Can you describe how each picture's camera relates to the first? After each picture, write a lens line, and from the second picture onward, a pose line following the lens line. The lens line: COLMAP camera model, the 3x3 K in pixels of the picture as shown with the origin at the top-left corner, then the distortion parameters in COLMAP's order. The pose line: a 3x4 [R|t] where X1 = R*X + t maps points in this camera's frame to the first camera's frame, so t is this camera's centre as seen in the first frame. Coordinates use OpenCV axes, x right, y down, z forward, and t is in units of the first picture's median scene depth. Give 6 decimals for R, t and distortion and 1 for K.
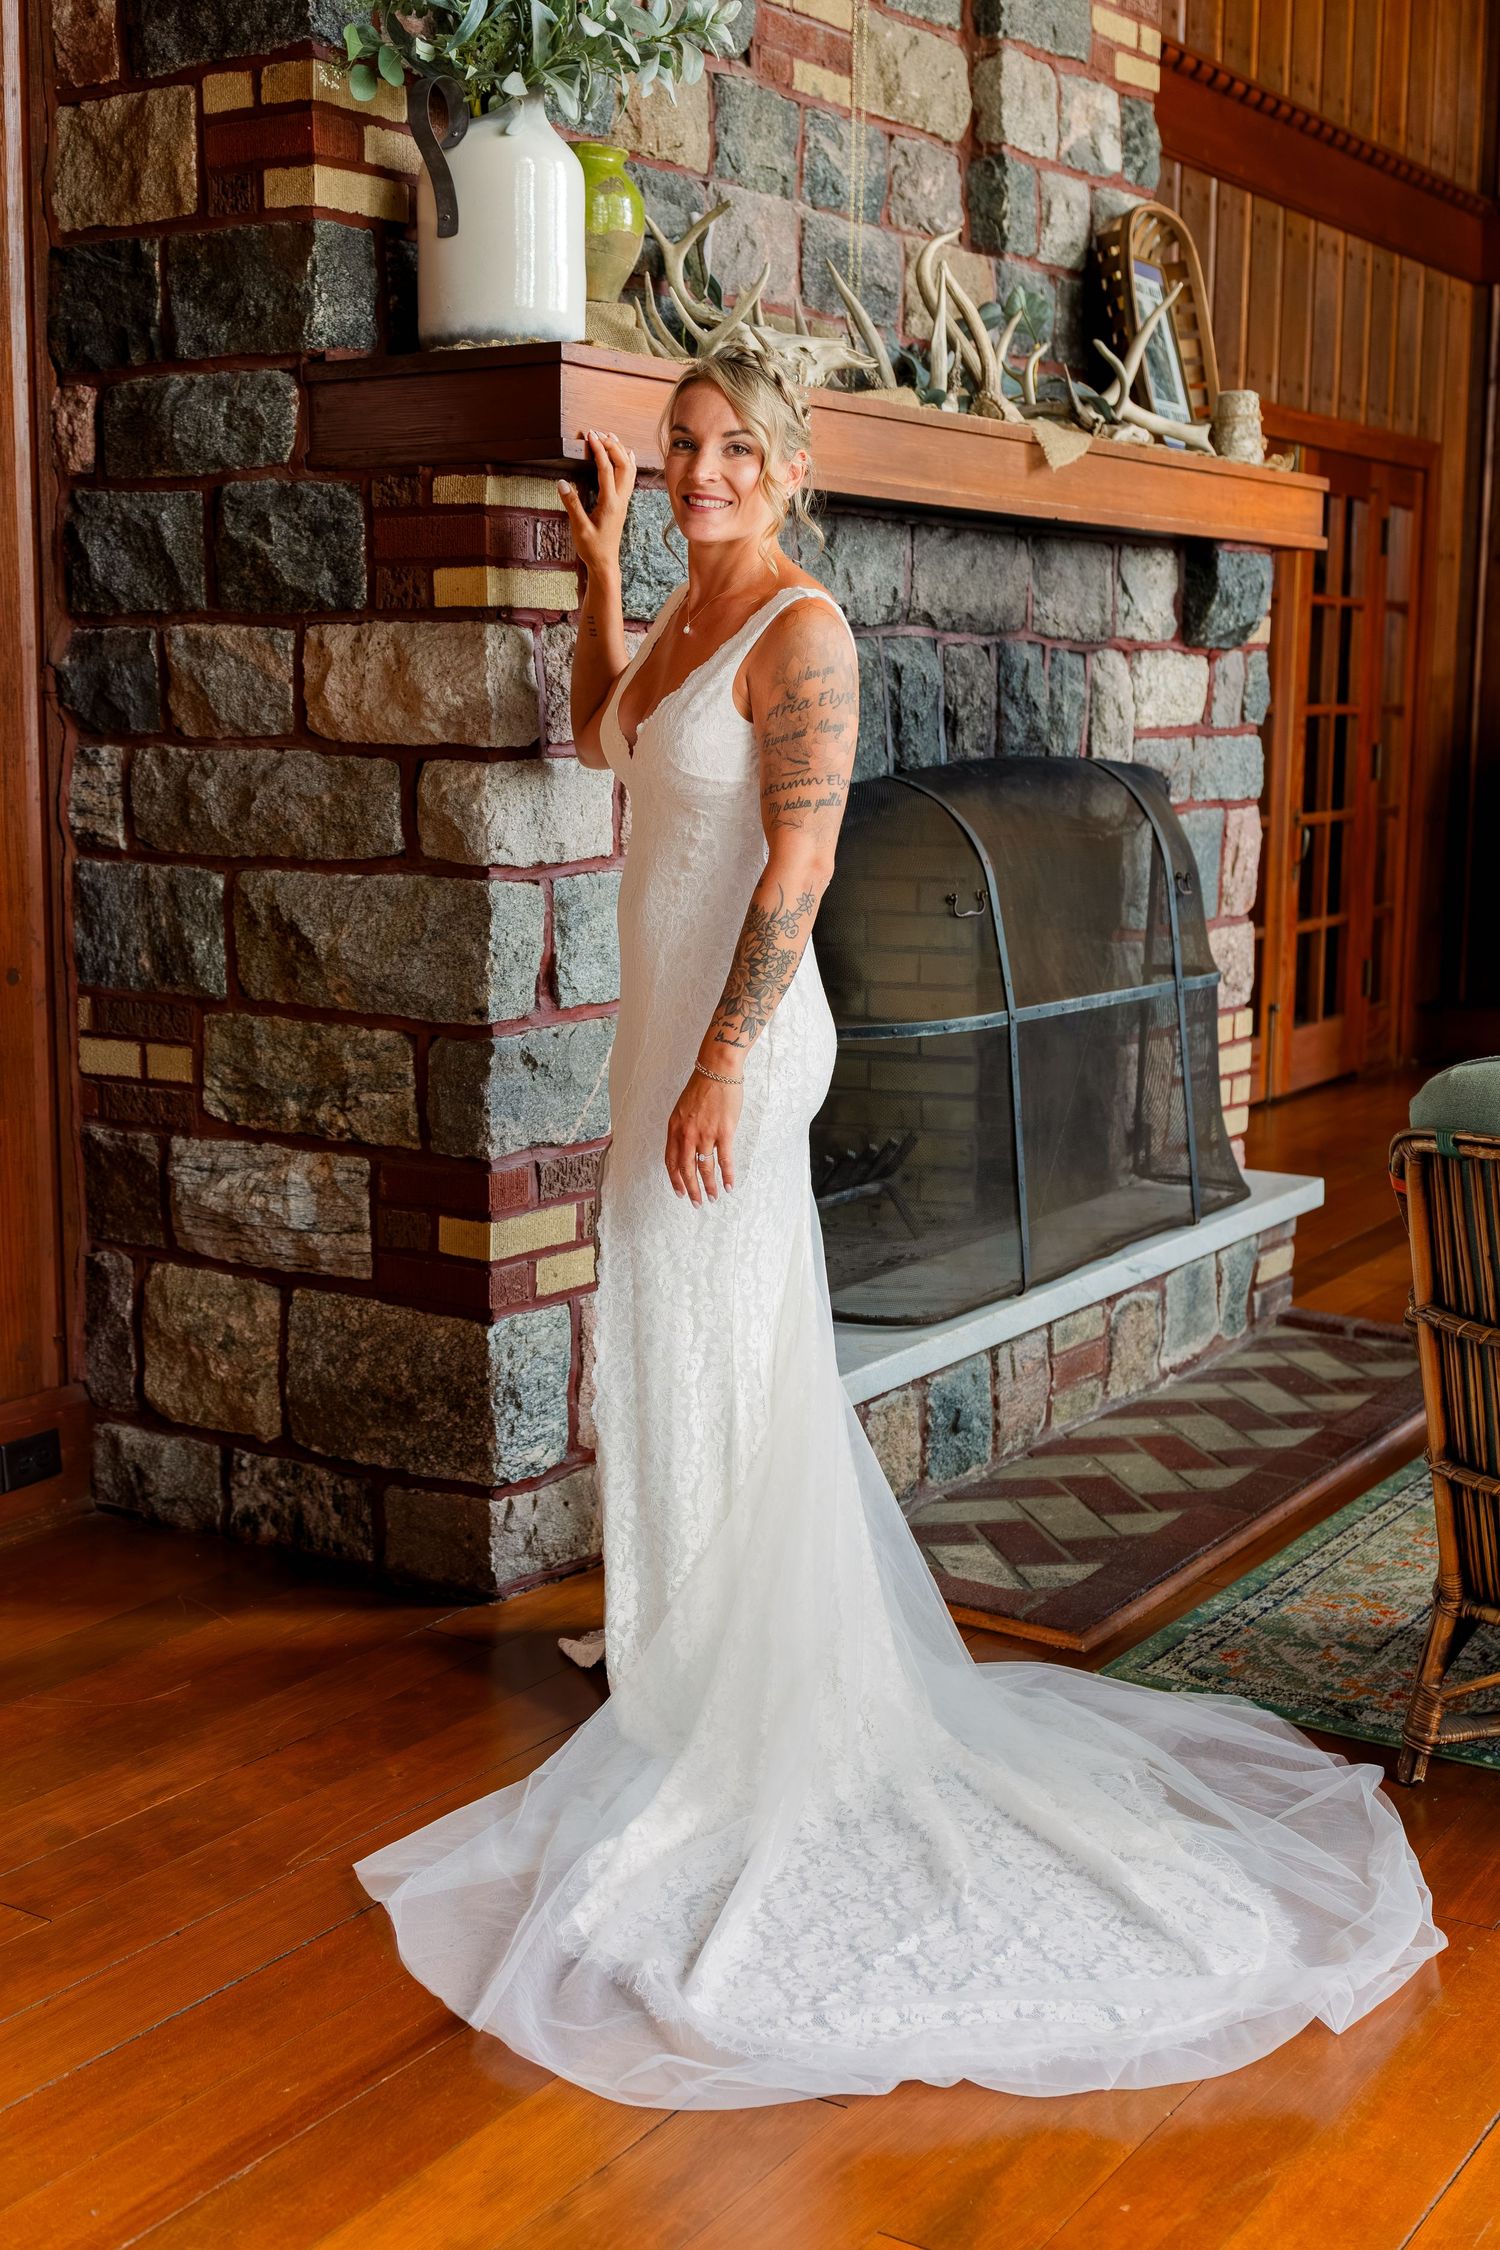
lens RADIAL K [[2727.8, 0, 751.9], [0, 2727.8, 1119.8], [0, 0, 1]] dist [0.017637, 0.000000]
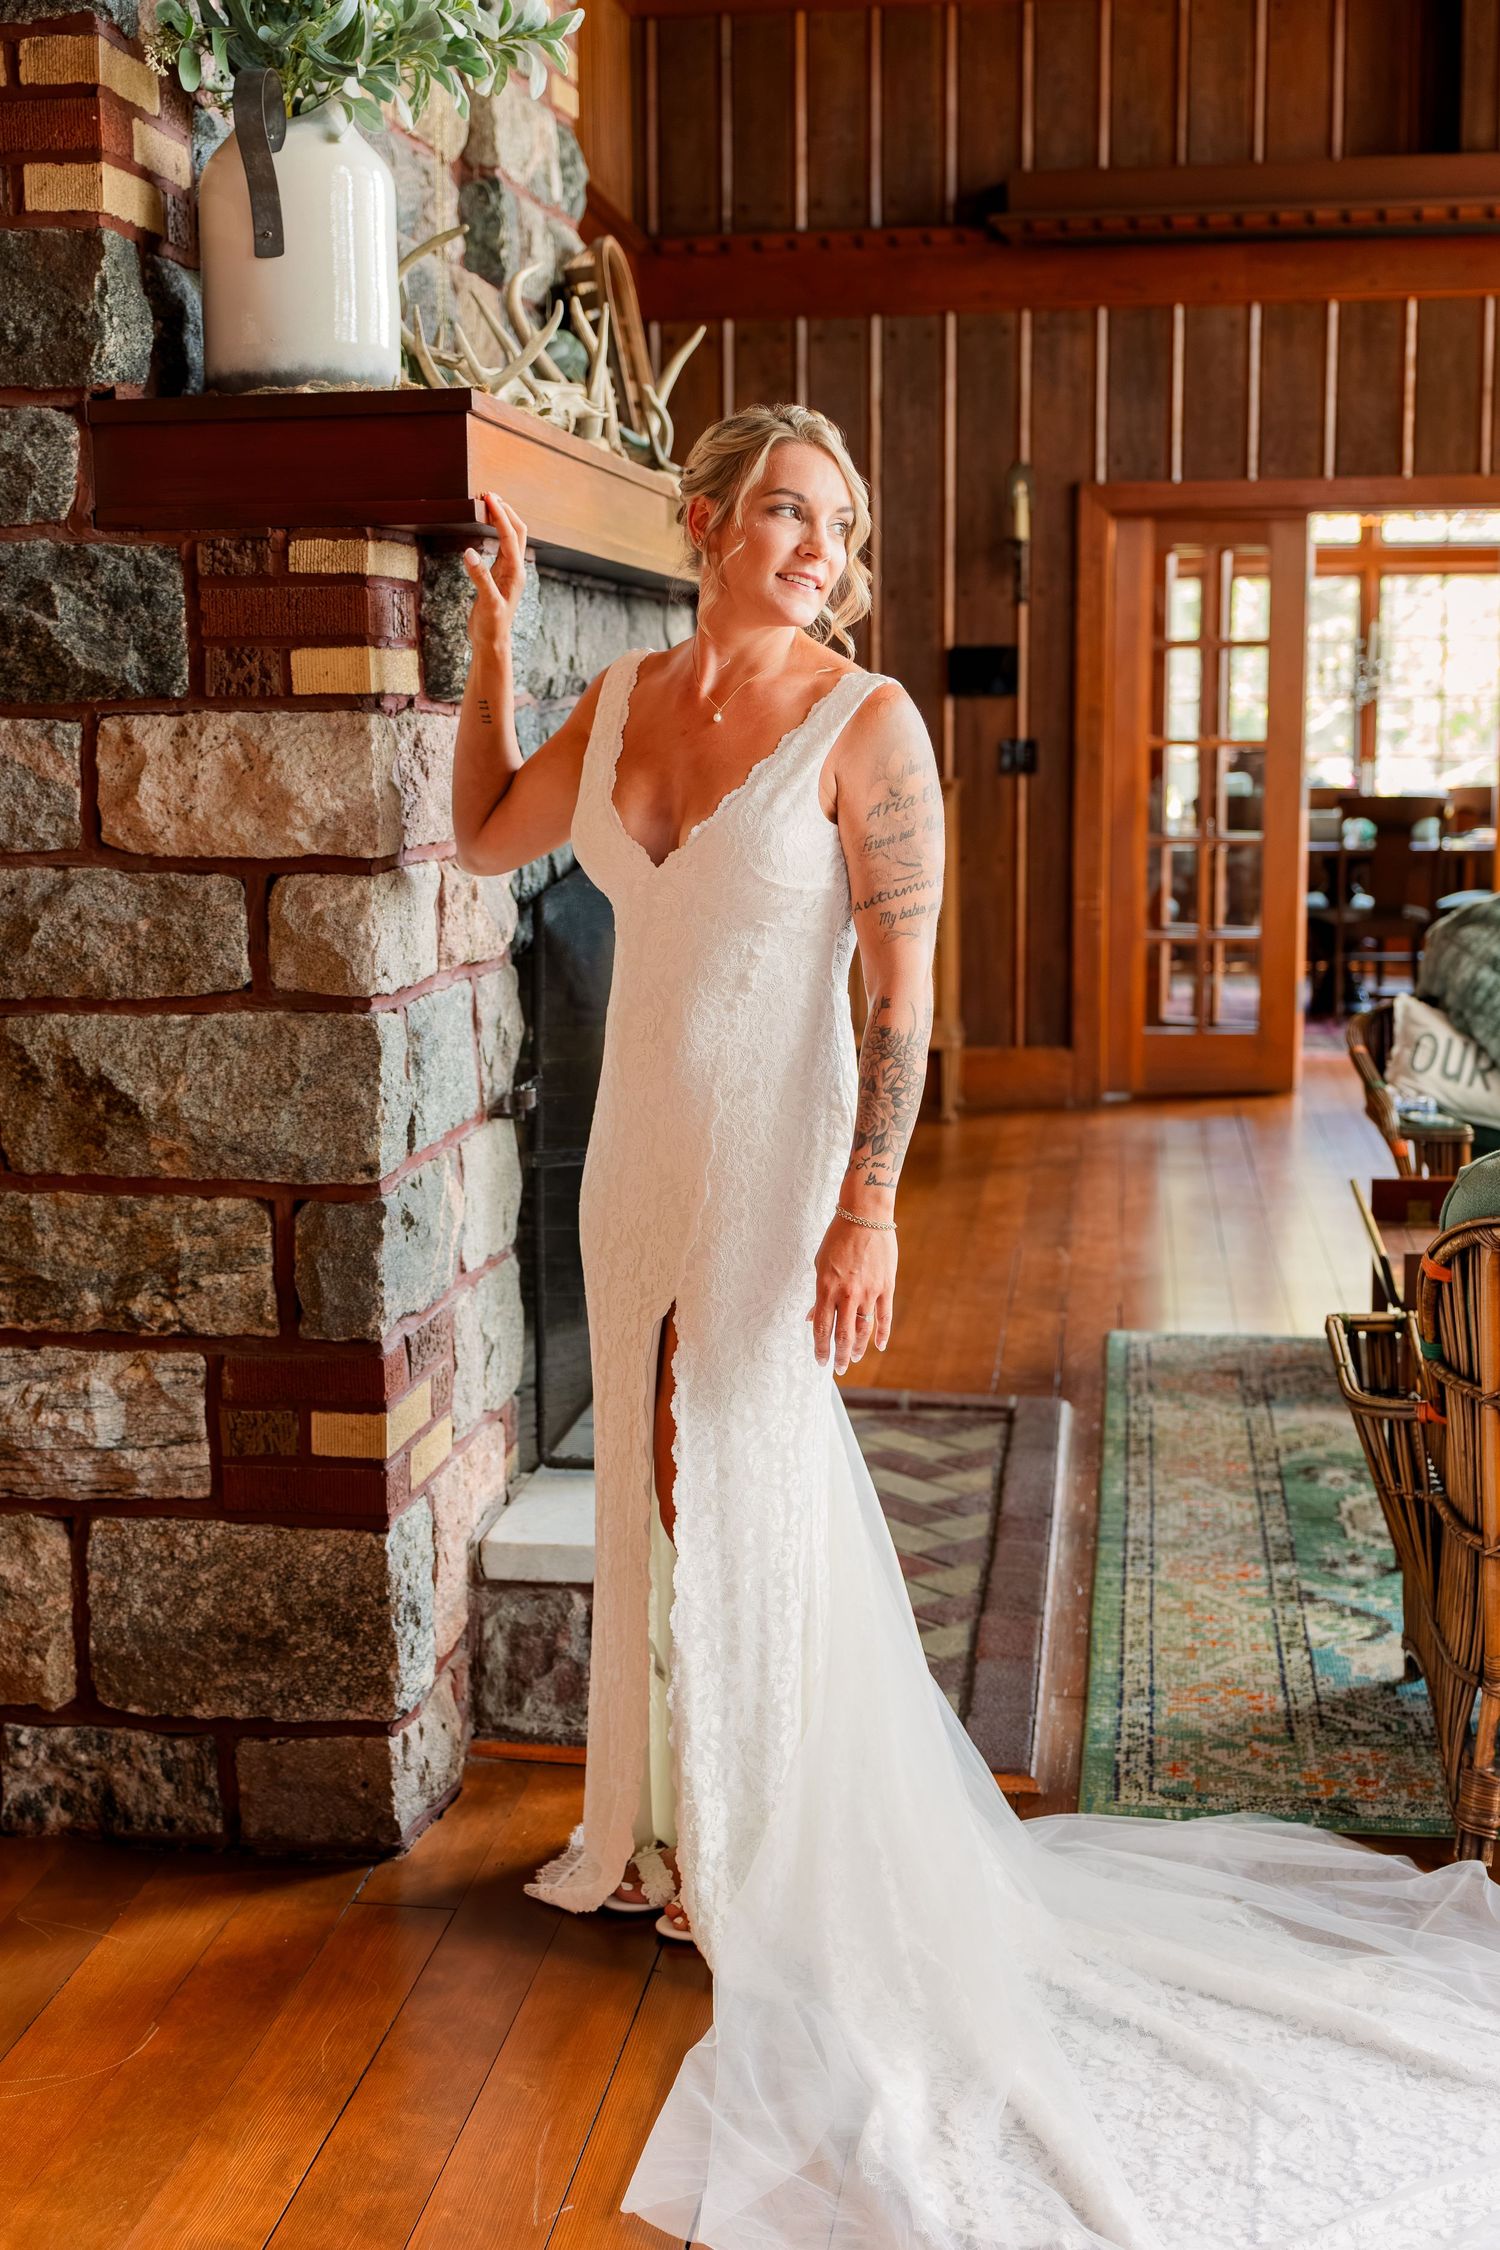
lens RADIAL K [[2847.9, 0, 748.4], [0, 2847.9, 1128.5], [0, 0, 1]] dist [0.008236, 0.000000]
pose [[0.908605, -0.079491, 0.410023, -0.350832], [0.084845, 0.996381, 0.005153, -0.045723], [-0.408948, 0.030106, 0.912061, 0.141375]]
